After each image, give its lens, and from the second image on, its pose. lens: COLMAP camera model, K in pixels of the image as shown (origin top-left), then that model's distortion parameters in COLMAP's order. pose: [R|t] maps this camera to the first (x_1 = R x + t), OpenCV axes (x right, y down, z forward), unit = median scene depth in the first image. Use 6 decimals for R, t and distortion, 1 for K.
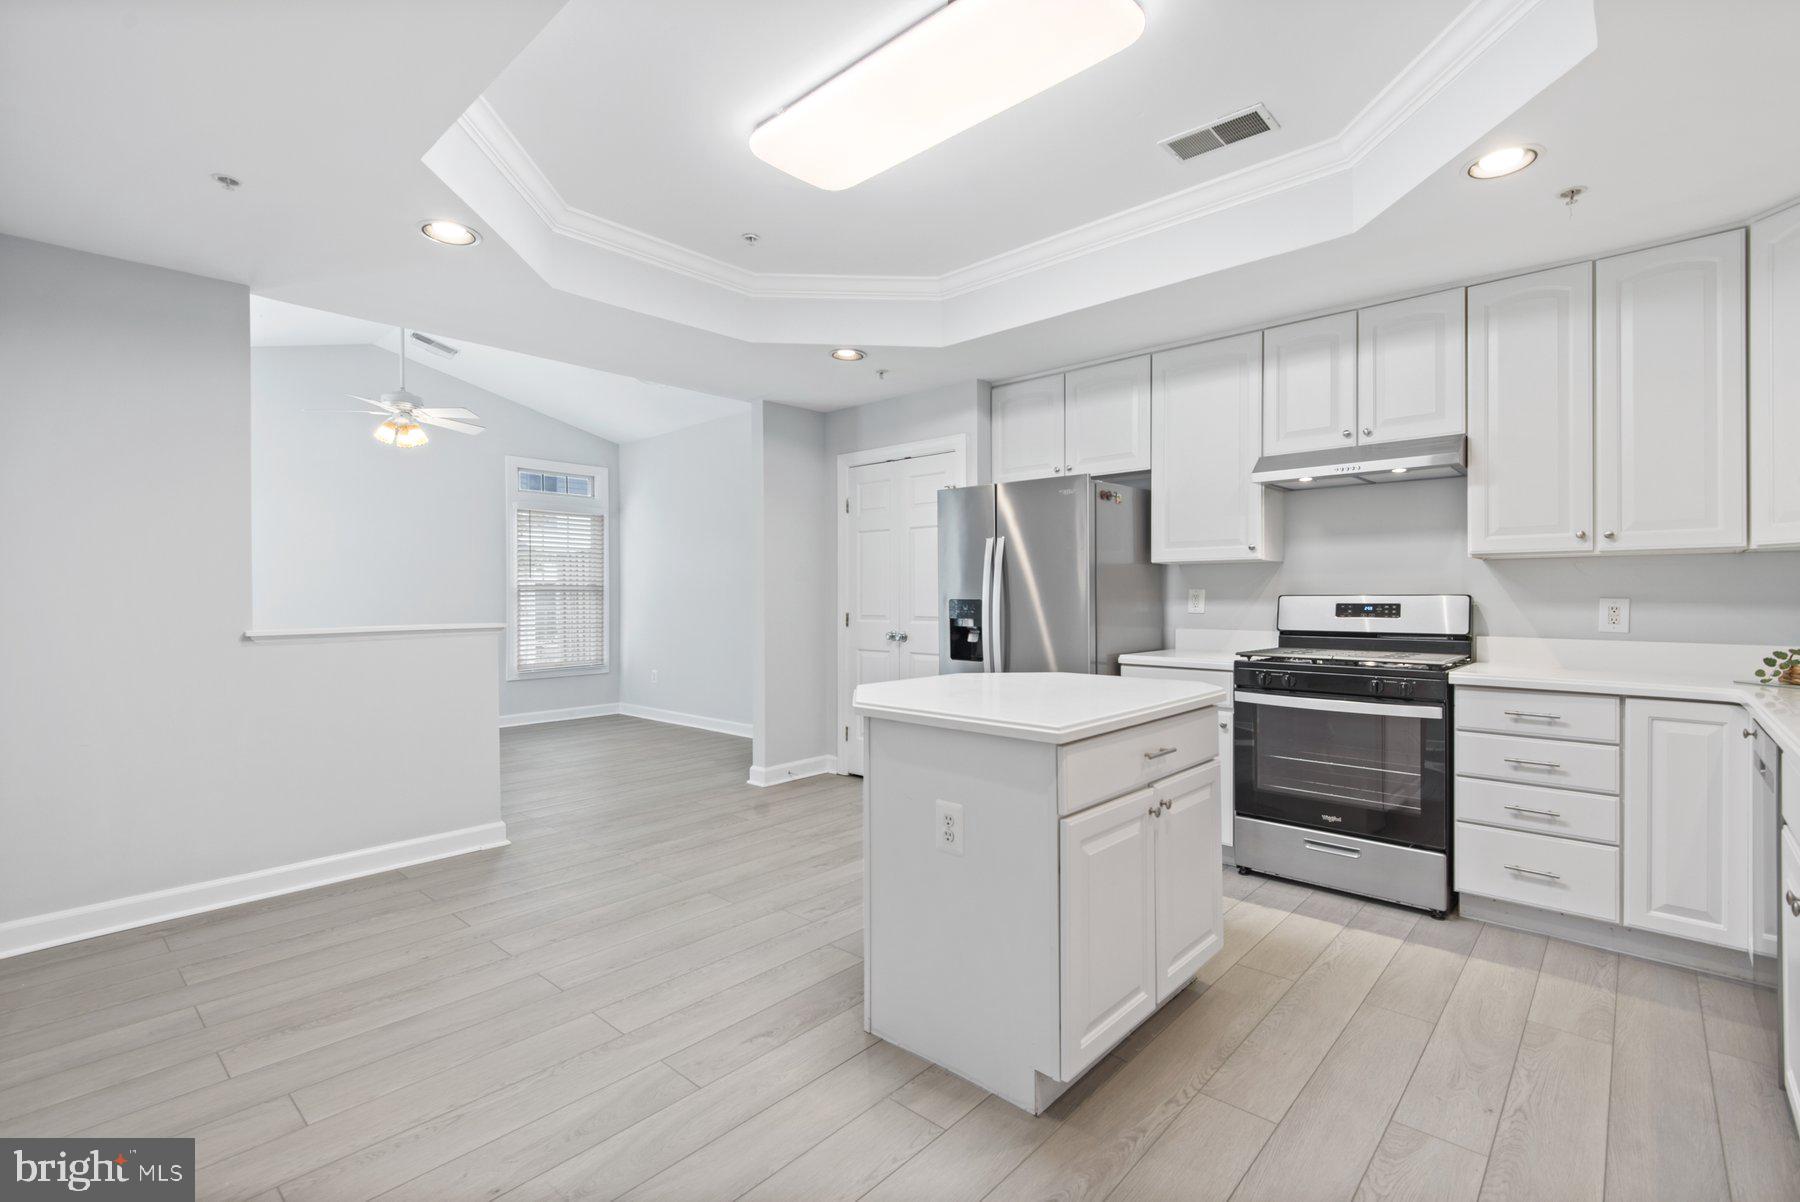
lens RADIAL K [[807.8, 0, 892.6], [0, 807.8, 597.0], [0, 0, 1]] dist [0.041159, -0.017491]
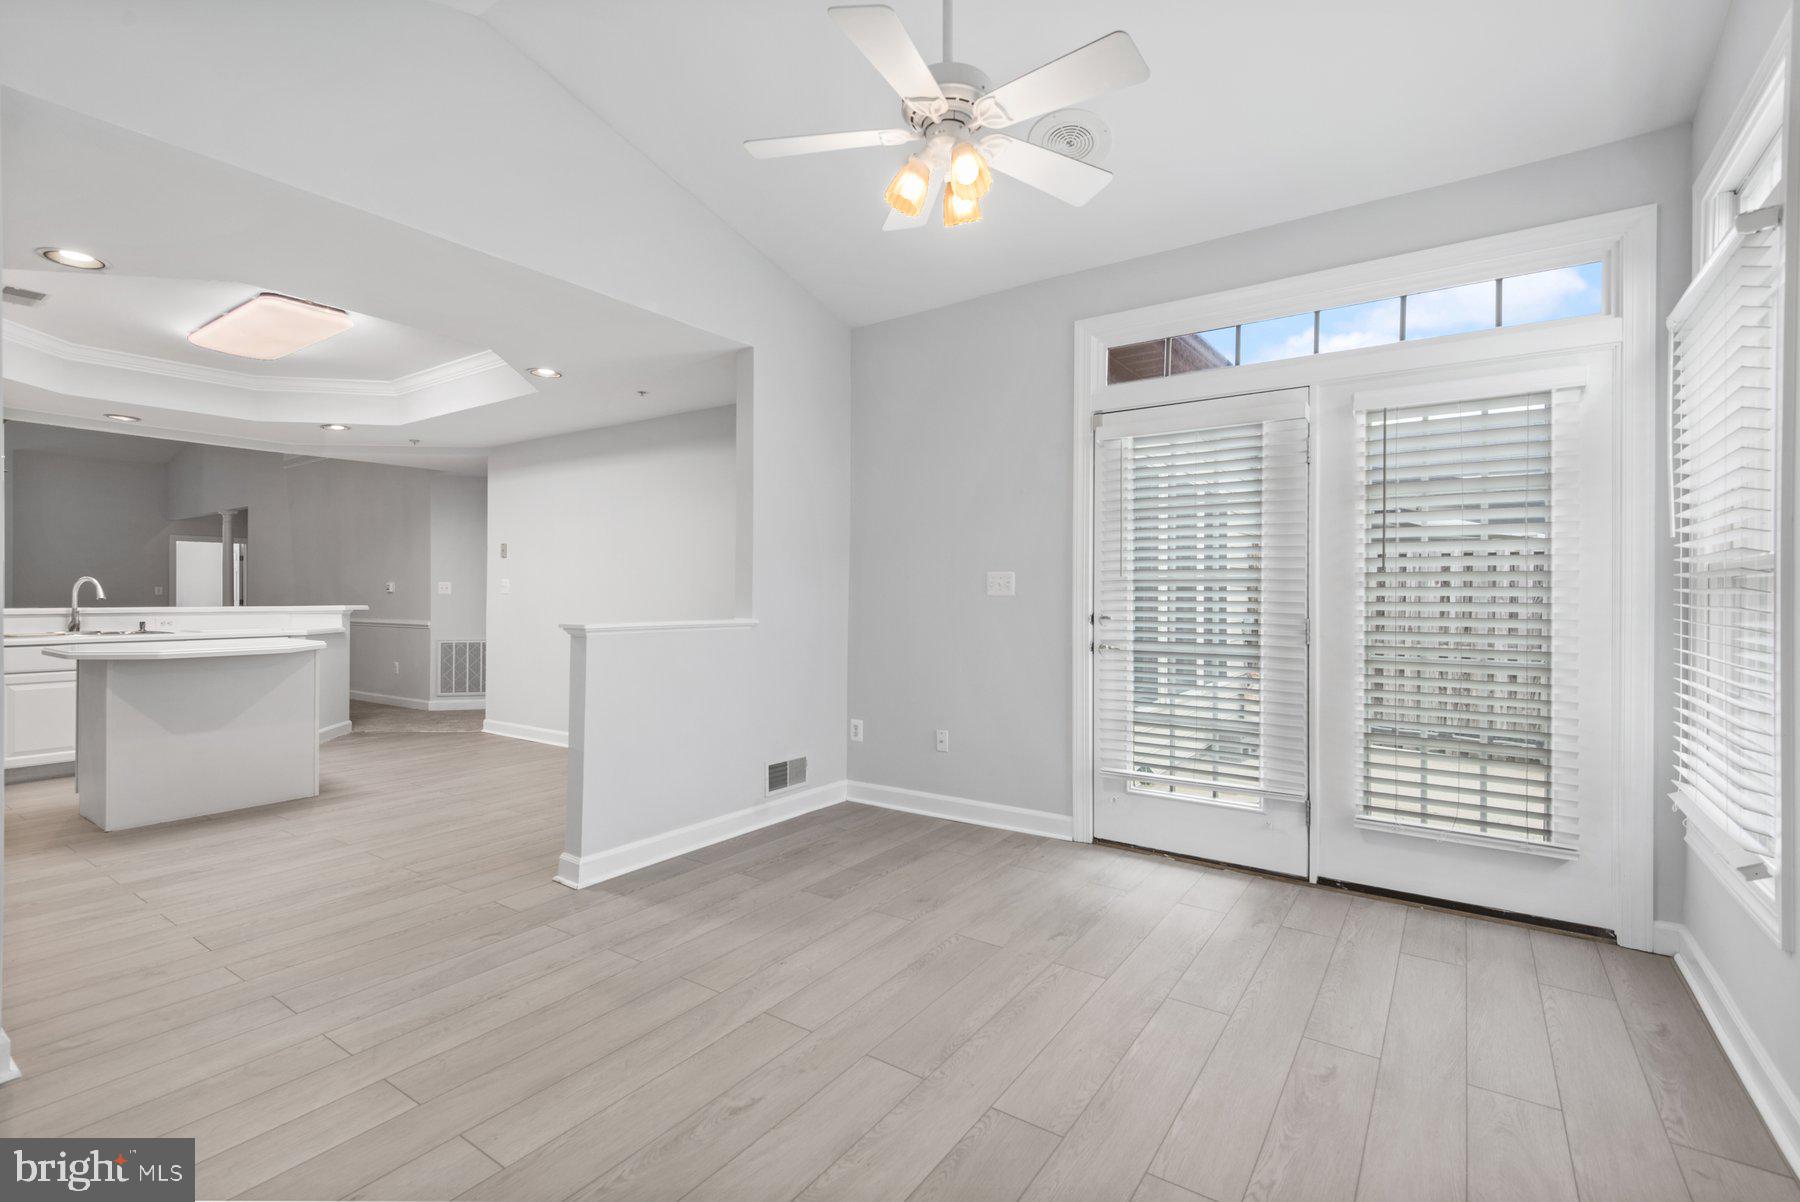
lens RADIAL K [[815.5, 0, 901.0], [0, 815.5, 593.8], [0, 0, 1]] dist [0.043777, -0.023479]
pose [[-0.990500, 0.002204, -0.137497, -0.818730], [0.001782, 0.999993, 0.003196, -0.002044], [0.137504, 0.002920, -0.990497, 2.194358]]
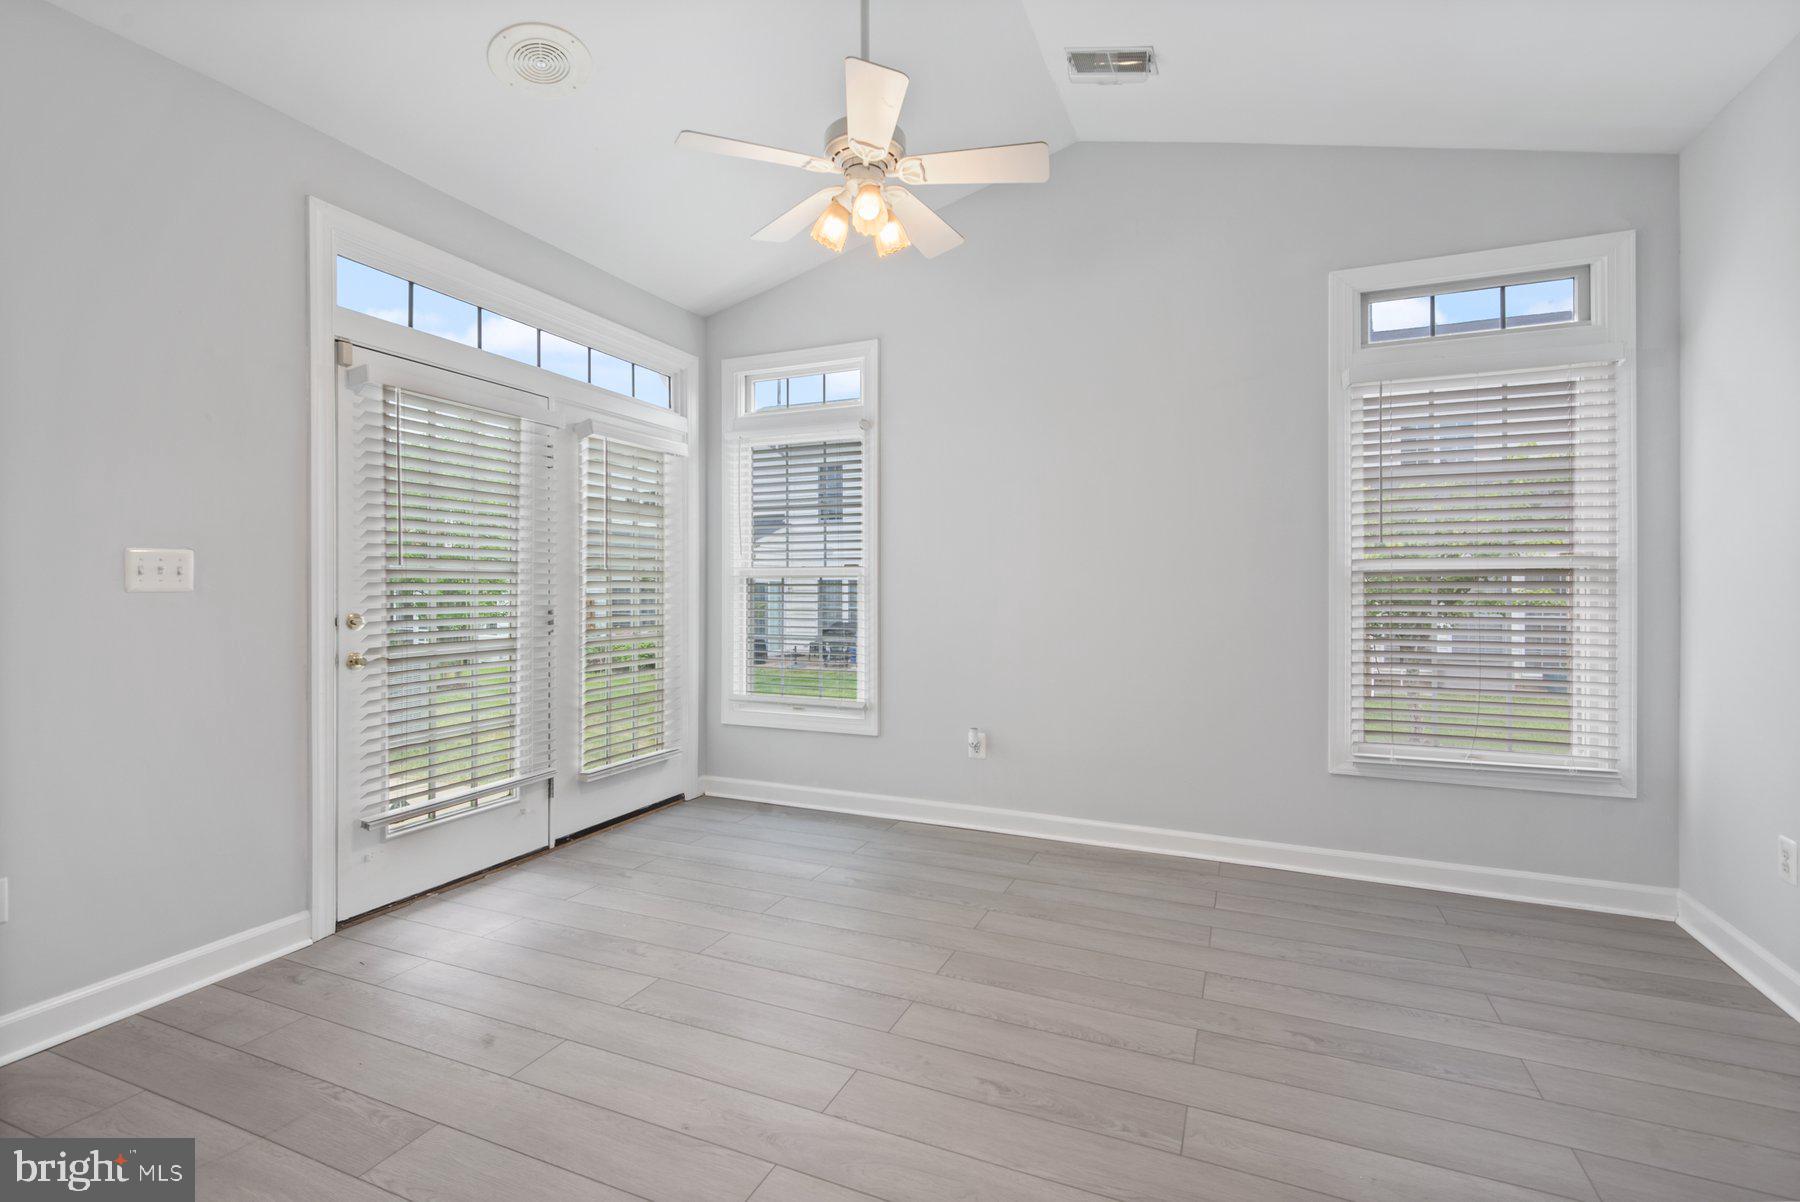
lens RADIAL K [[813.5, 0, 908.7], [0, 813.5, 583.6], [0, 0, 1]] dist [0.054399, -0.024122]
pose [[0.332539, 0.000612, -0.943089, -0.260855], [-0.002591, 0.999997, -0.000265, -0.002200], [0.943086, 0.002532, 0.332539, 1.368571]]
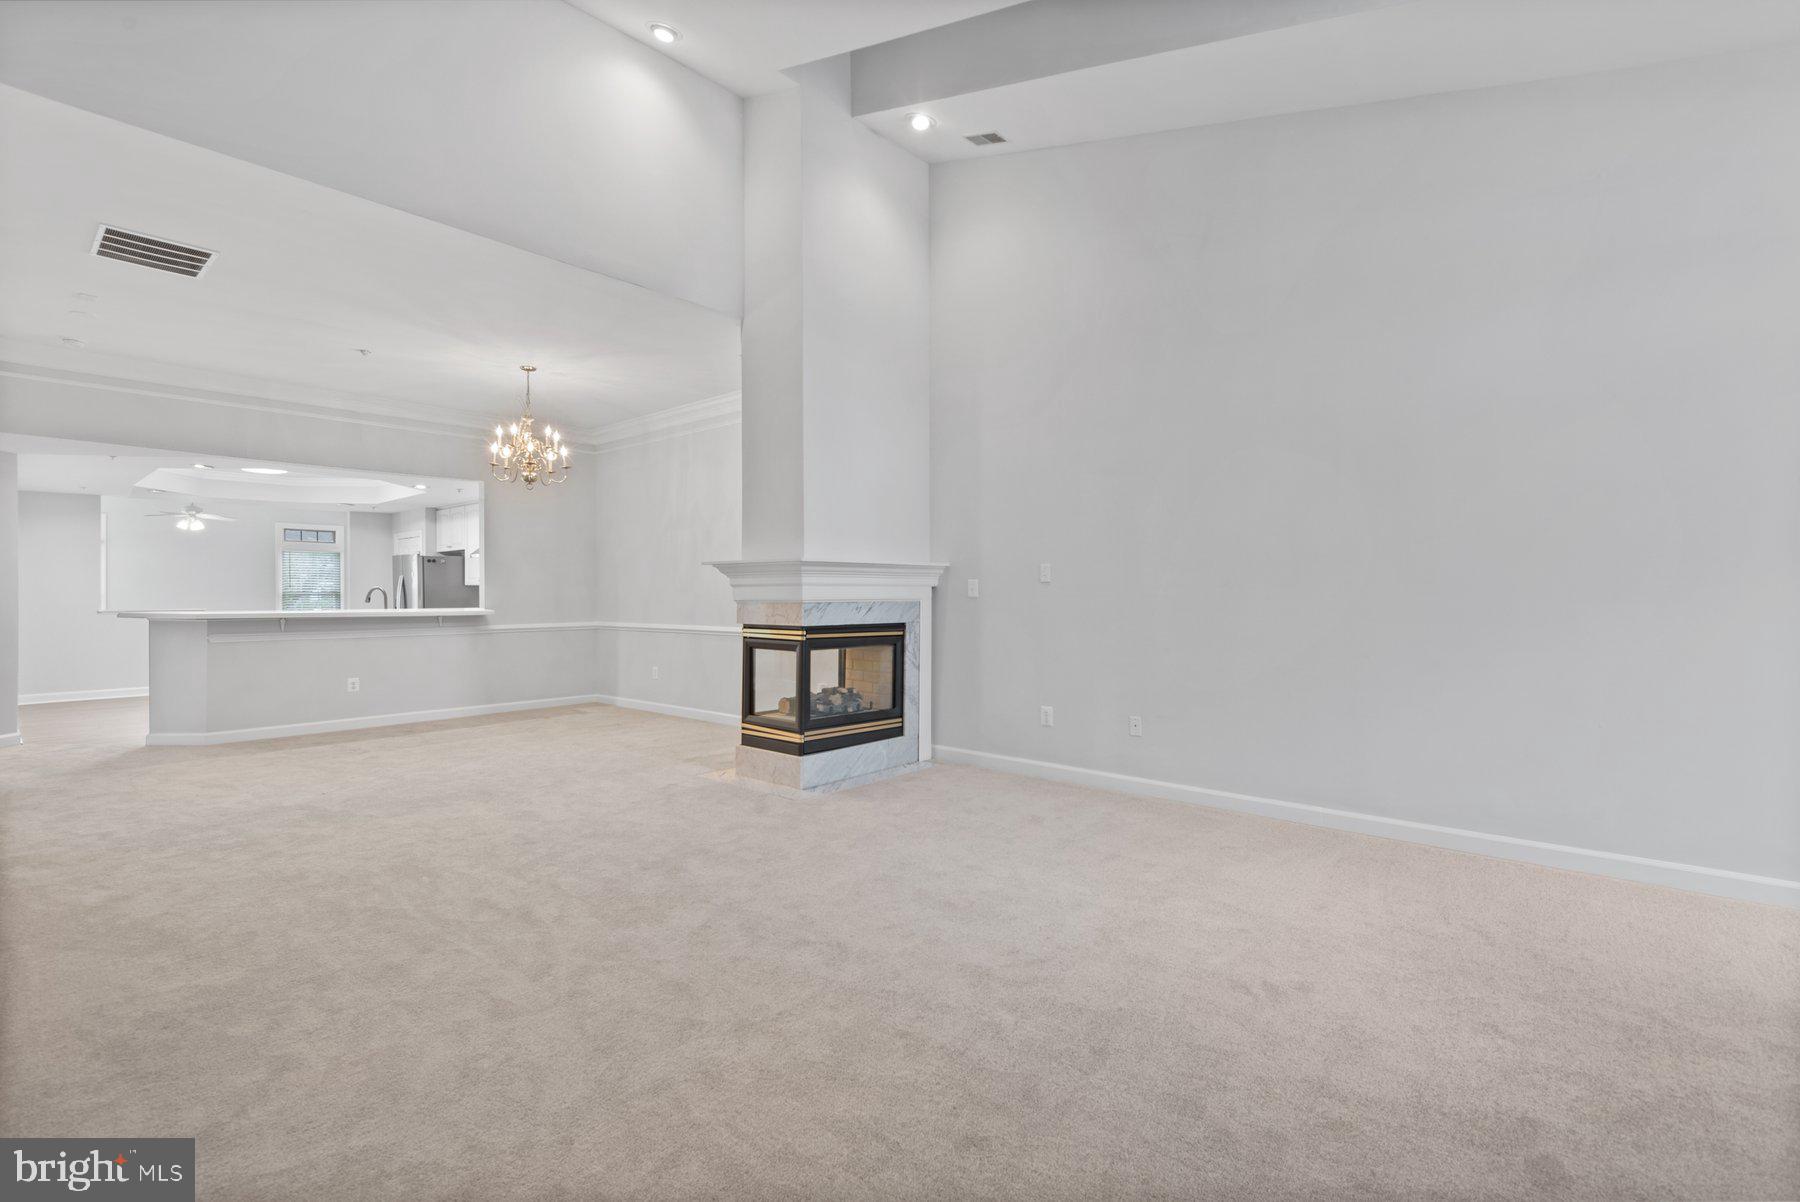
lens RADIAL K [[807.8, 0, 892.6], [0, 807.8, 597.0], [0, 0, 1]] dist [0.041159, -0.017491]
pose [[0.999949, 0.001853, 0.009966, 2.021698], [-0.001864, 0.999998, 0.001164, -0.010790], [-0.009964, -0.001182, 0.999950, -1.989839]]
